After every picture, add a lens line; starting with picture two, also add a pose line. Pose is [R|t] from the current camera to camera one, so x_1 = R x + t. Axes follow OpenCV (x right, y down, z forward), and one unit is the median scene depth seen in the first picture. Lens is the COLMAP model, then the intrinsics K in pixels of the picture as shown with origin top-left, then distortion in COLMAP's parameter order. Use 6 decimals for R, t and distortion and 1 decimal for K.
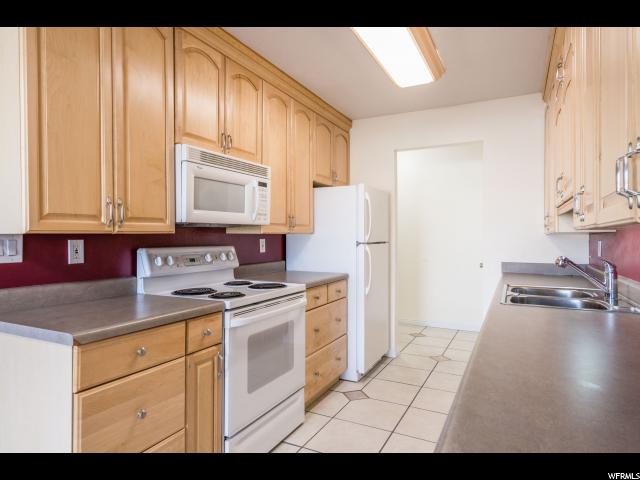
lens RADIAL K [[389.3, 0, 316.5], [0, 389.3, 236.1], [0, 0, 1]] dist [0.026962, -0.008144]
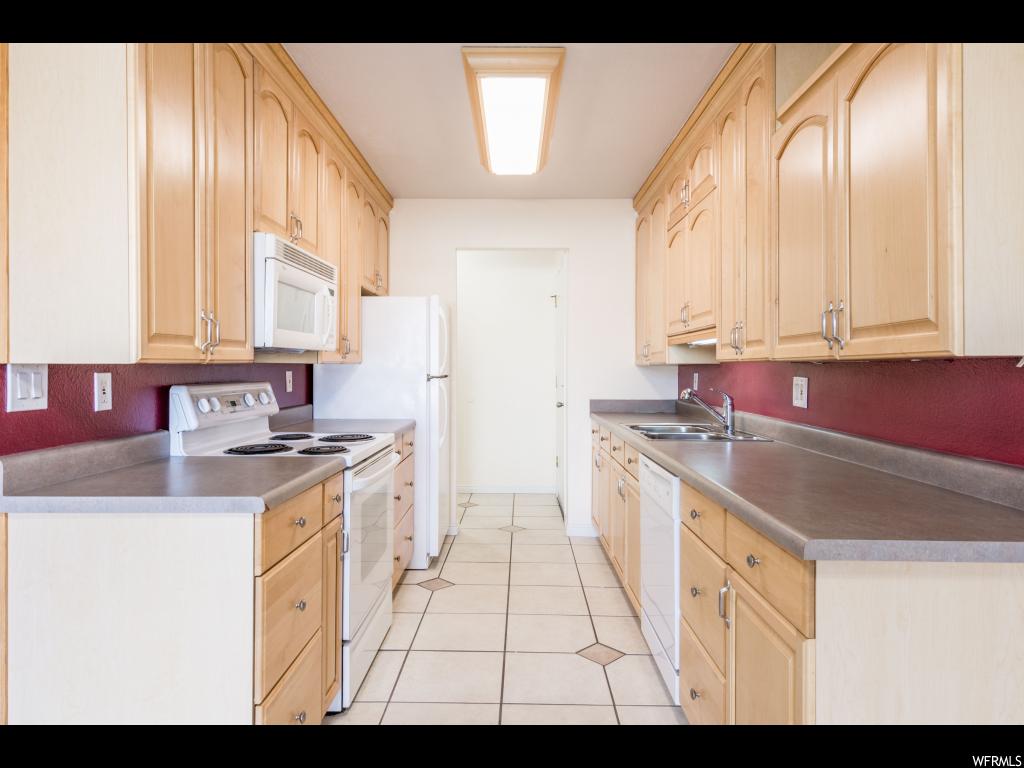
lens RADIAL K [[623.0, 0, 511.5], [0, 623.0, 368.4], [0, 0, 1]] dist [0.026962, -0.008144]
pose [[0.900313, 0.001628, 0.435241, -0.394627], [-0.002889, 0.999993, 0.002235, -0.001228], [-0.435234, -0.003270, 0.900311, -0.162002]]
